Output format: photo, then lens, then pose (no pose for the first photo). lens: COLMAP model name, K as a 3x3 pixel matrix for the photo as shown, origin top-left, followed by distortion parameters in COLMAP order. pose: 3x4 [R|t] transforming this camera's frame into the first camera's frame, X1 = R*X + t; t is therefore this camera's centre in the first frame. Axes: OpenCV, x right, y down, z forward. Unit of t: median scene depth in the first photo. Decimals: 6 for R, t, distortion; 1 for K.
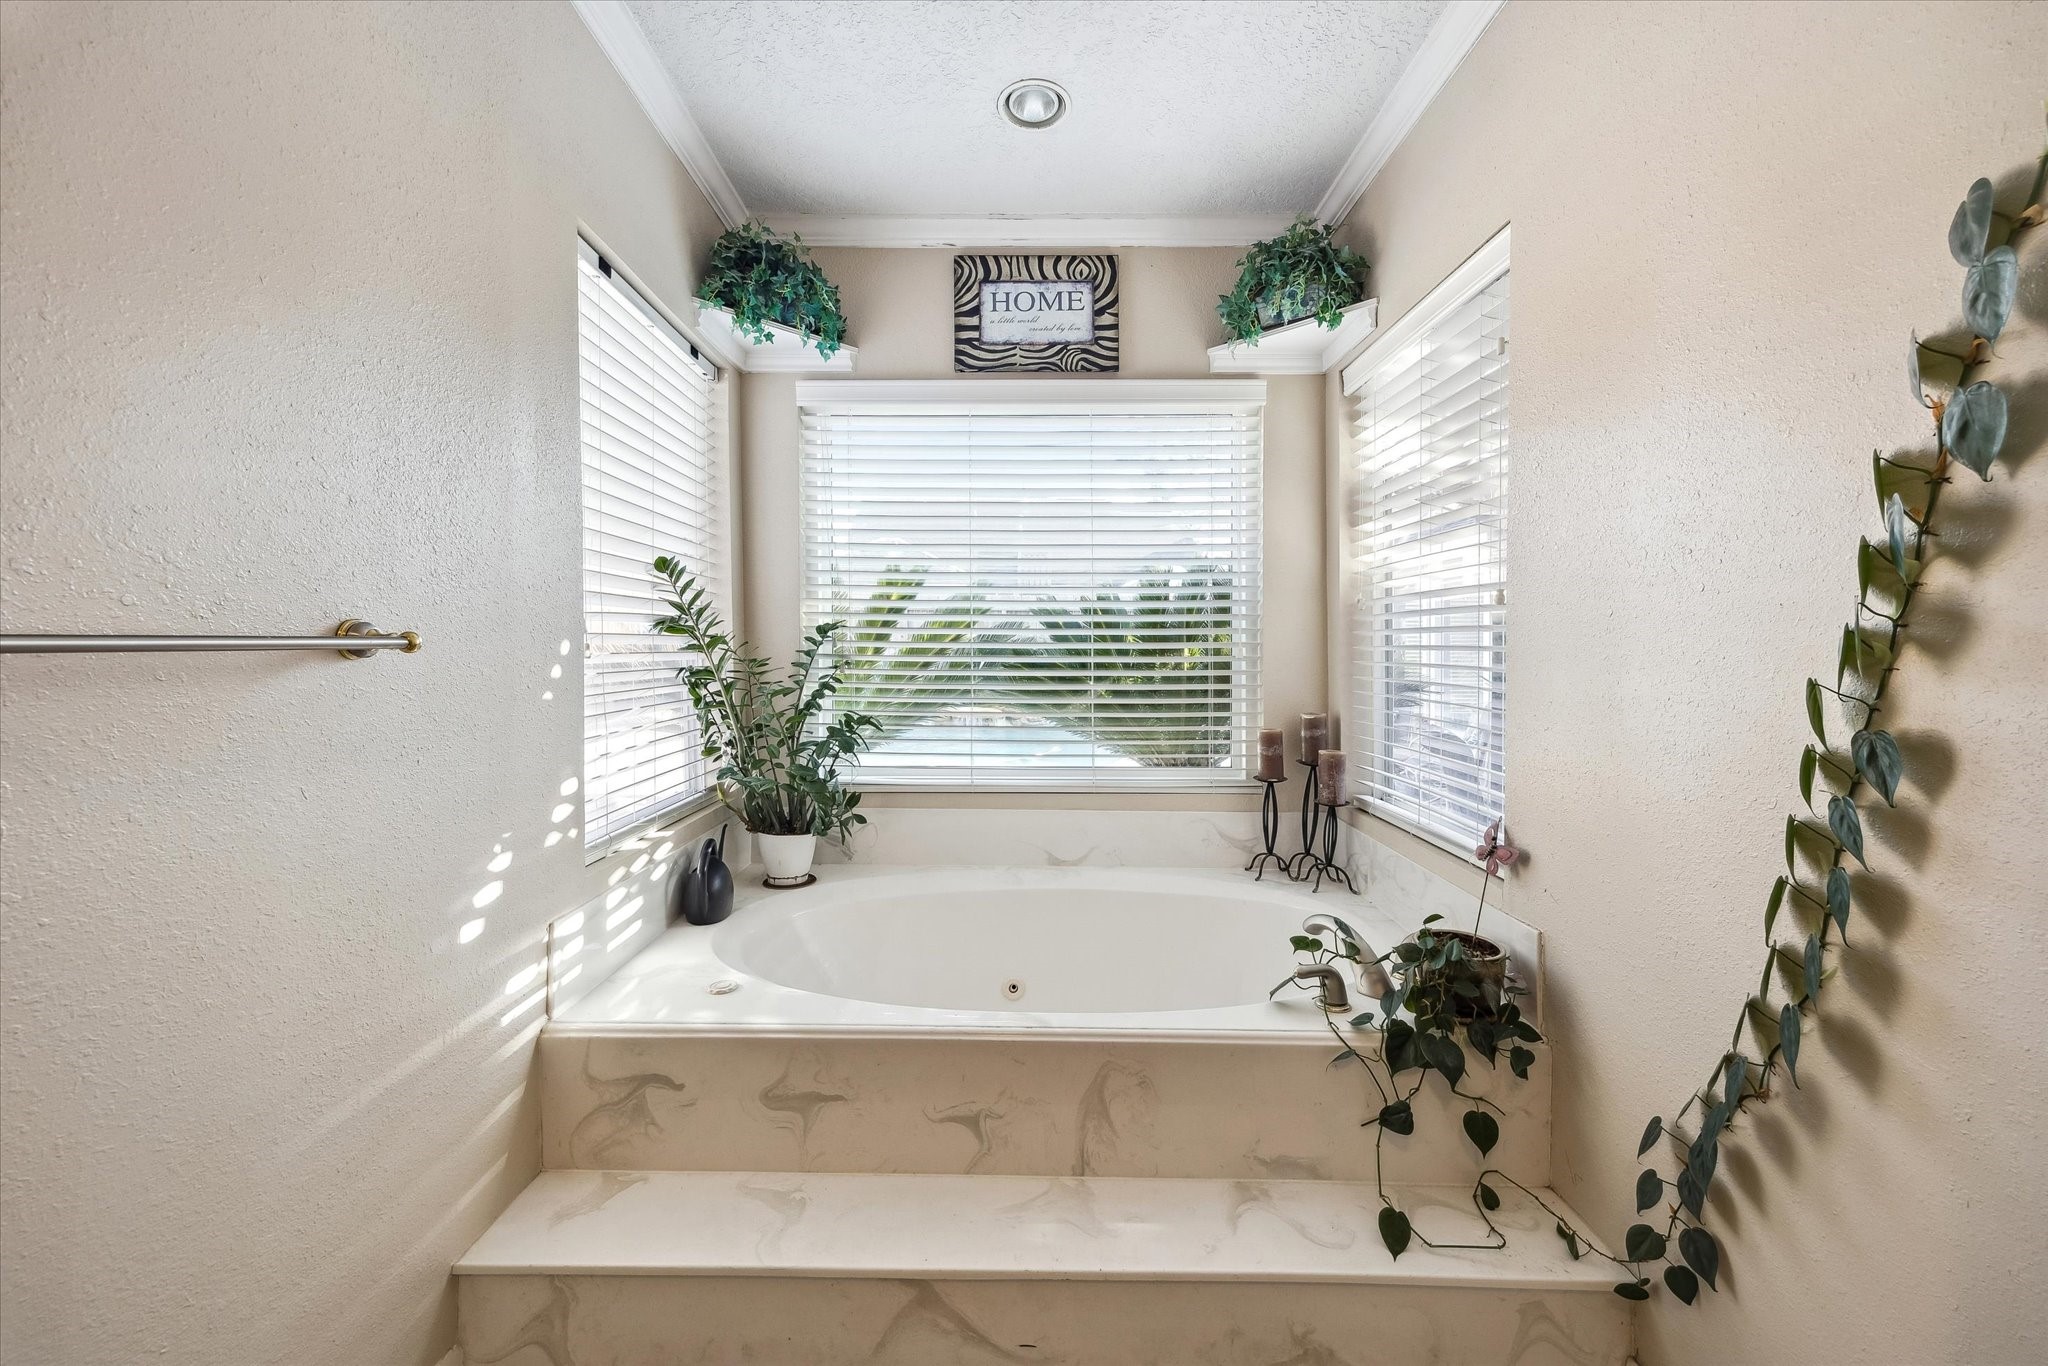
lens RADIAL K [[827.1, 0, 1024.5], [0, 827.1, 658.0], [0, 0, 1]] dist [0.010397, 0.000472]
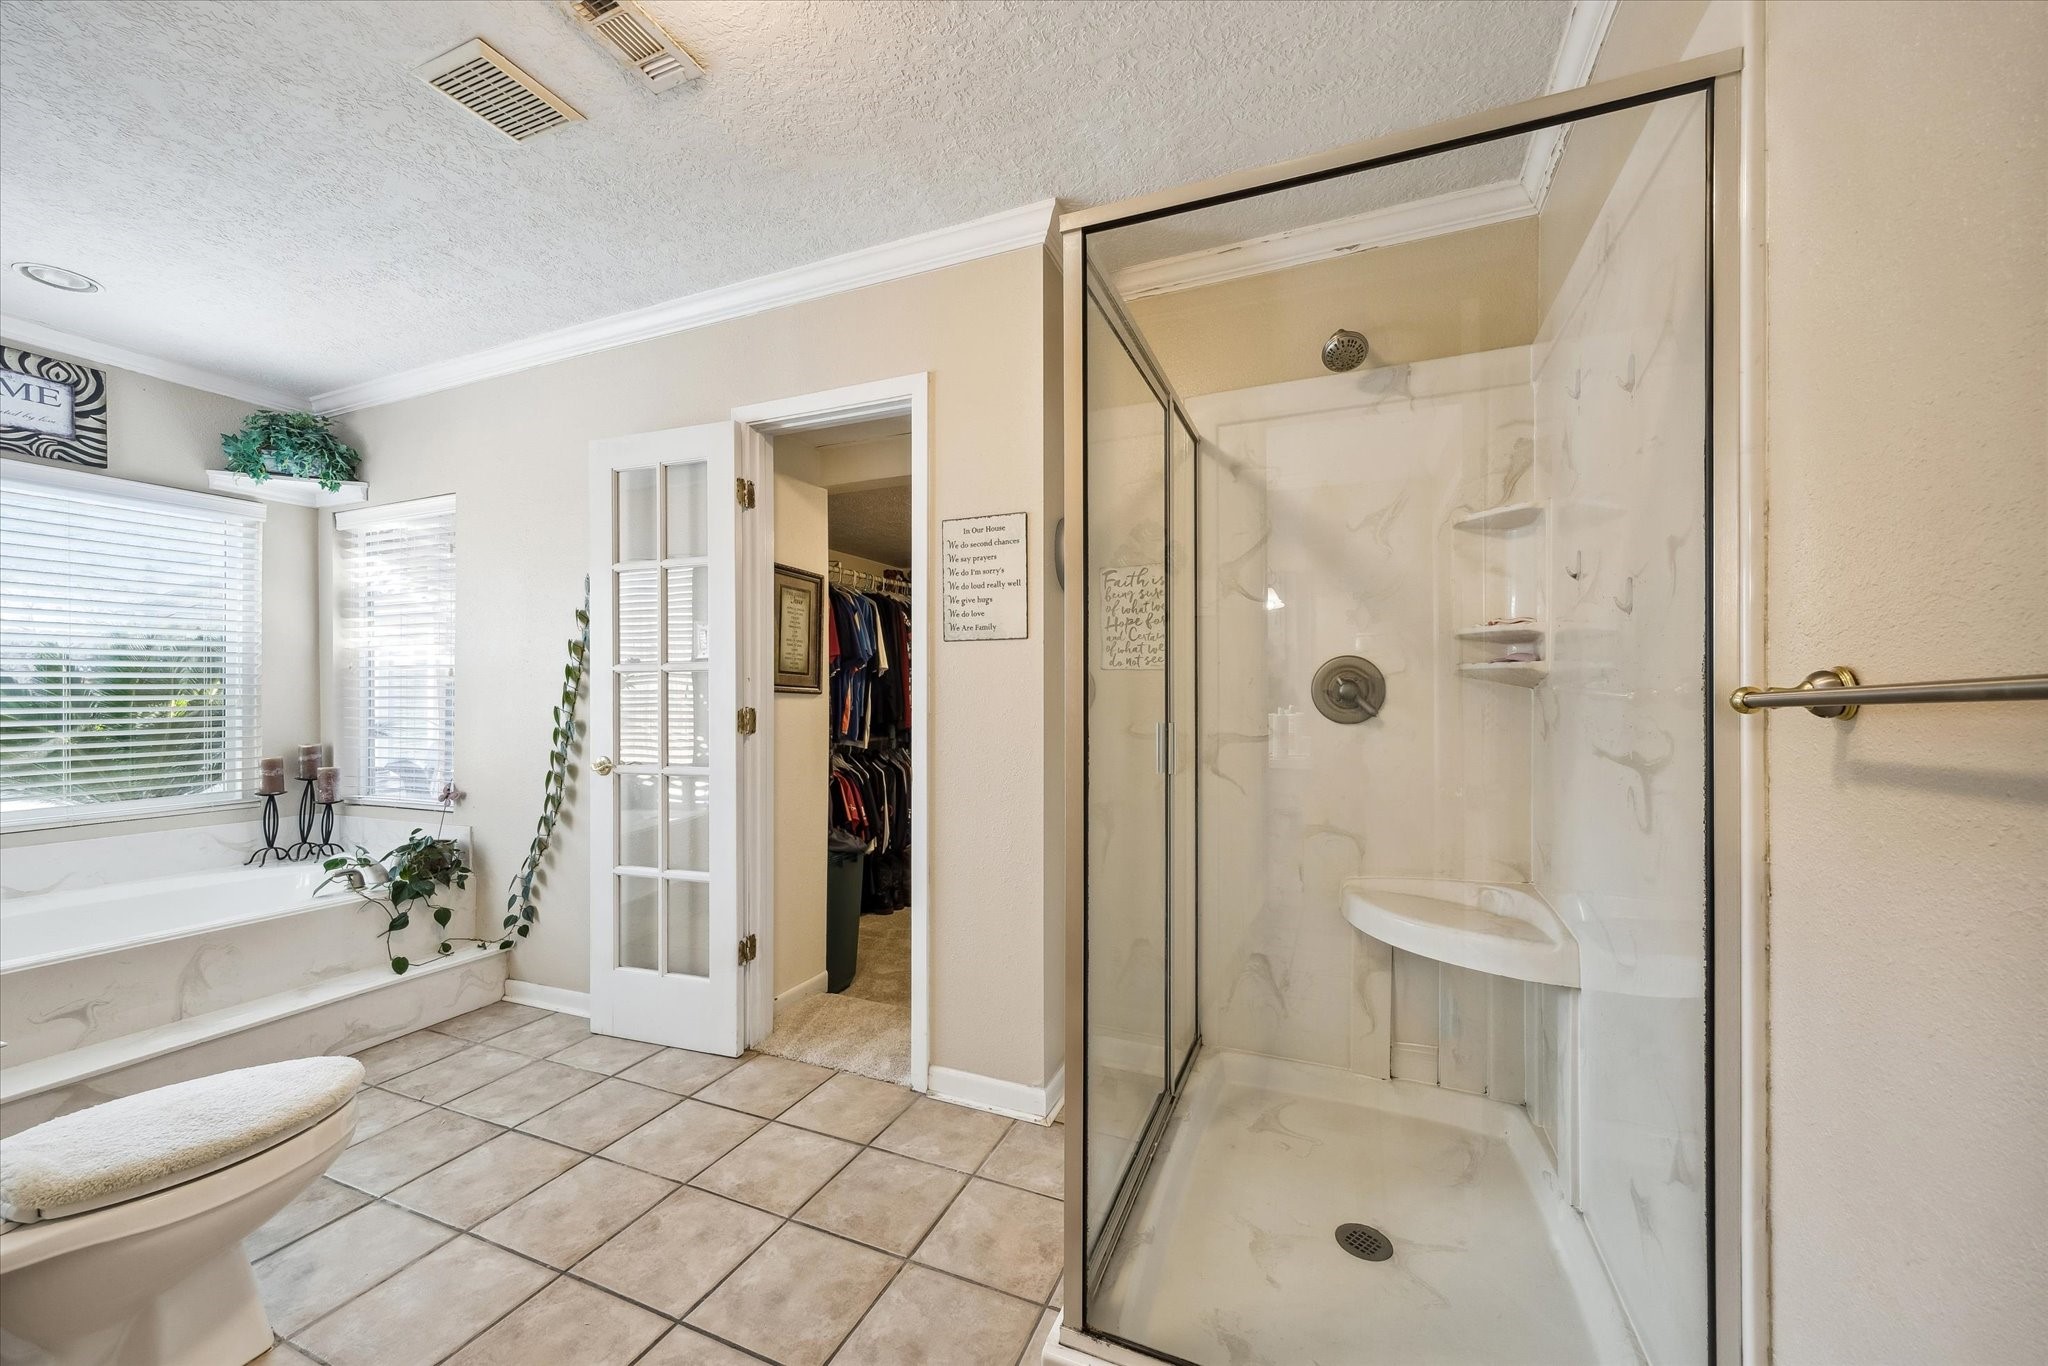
lens RADIAL K [[775.4, 0, 1020.0], [0, 775.4, 679.0], [0, 0, 1]] dist [-0.000593, 0.000553]
pose [[0.394619, 0.013685, 0.918743, -0.425794], [0.018603, 0.999565, -0.022879, 0.008317], [-0.918657, 0.026120, 0.394193, -0.705781]]
